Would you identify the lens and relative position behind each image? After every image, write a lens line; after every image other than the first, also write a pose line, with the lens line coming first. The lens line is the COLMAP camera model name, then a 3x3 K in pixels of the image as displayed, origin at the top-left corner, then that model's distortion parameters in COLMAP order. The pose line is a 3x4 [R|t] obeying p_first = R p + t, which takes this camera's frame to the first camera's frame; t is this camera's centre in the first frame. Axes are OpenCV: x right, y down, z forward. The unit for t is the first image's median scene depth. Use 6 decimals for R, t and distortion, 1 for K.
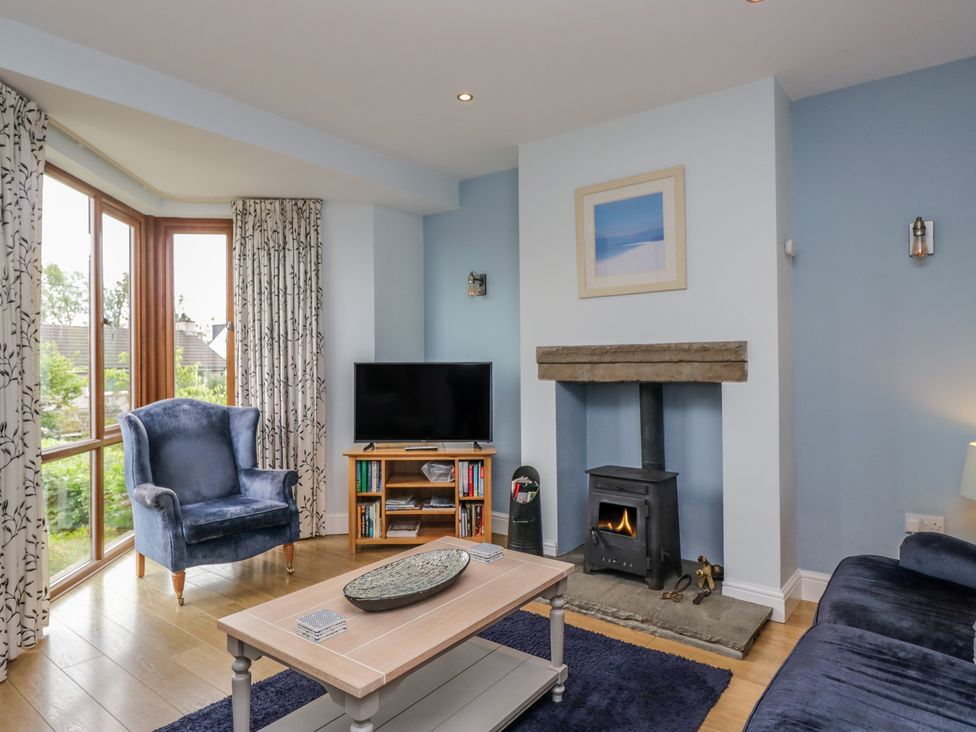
lens RADIAL K [[611.8, 0, 493.0], [0, 611.8, 360.9], [0, 0, 1]] dist [-0.005792, -0.002321]
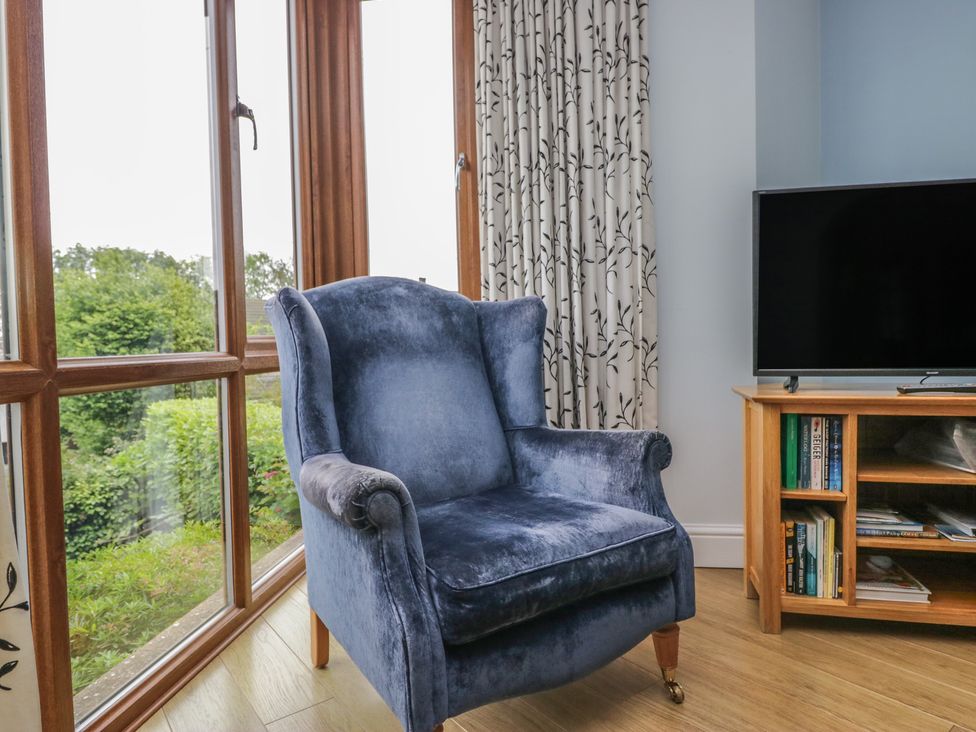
lens RADIAL K [[611.8, 0, 484.9], [0, 611.8, 364.4], [0, 0, 1]] dist [-0.005792, -0.002321]
pose [[0.967046, -0.001476, -0.254598, -0.311150], [0.013542, 0.998866, 0.045646, 0.106787], [0.254242, -0.047589, 0.965969, 0.544819]]
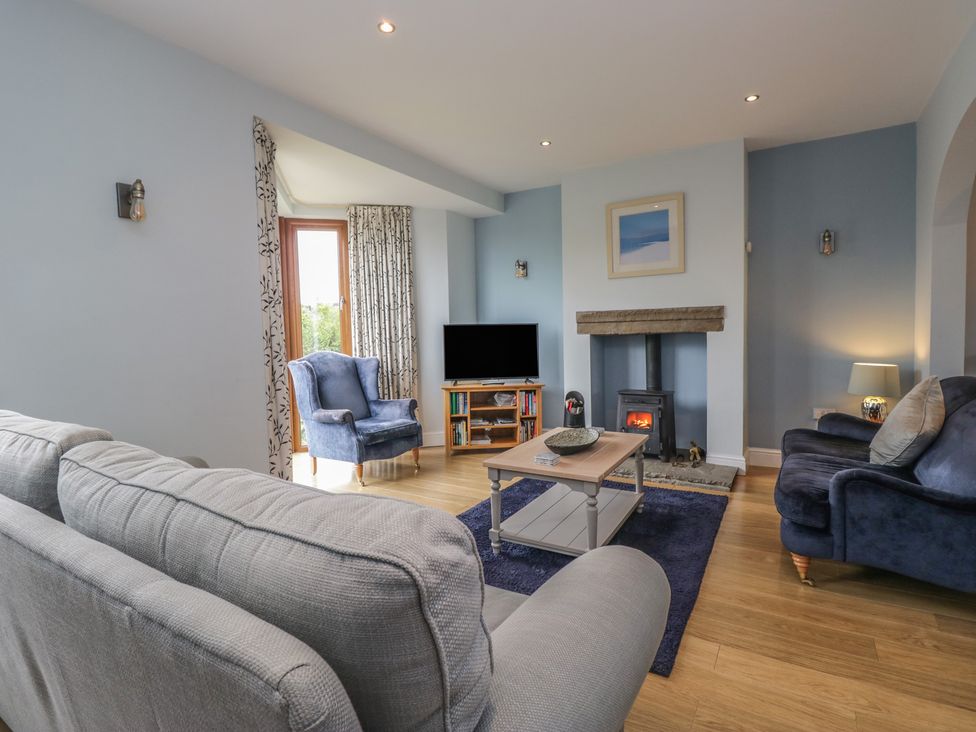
lens RADIAL K [[515.2, 0, 495.2], [0, 515.2, 360.2], [0, 0, 1]] dist [-0.010056, -0.005056]
pose [[0.993394, -0.019243, 0.113129, -0.252256], [0.012880, 0.998307, 0.056714, 0.019594], [-0.114029, -0.054882, 0.991960, -0.208684]]
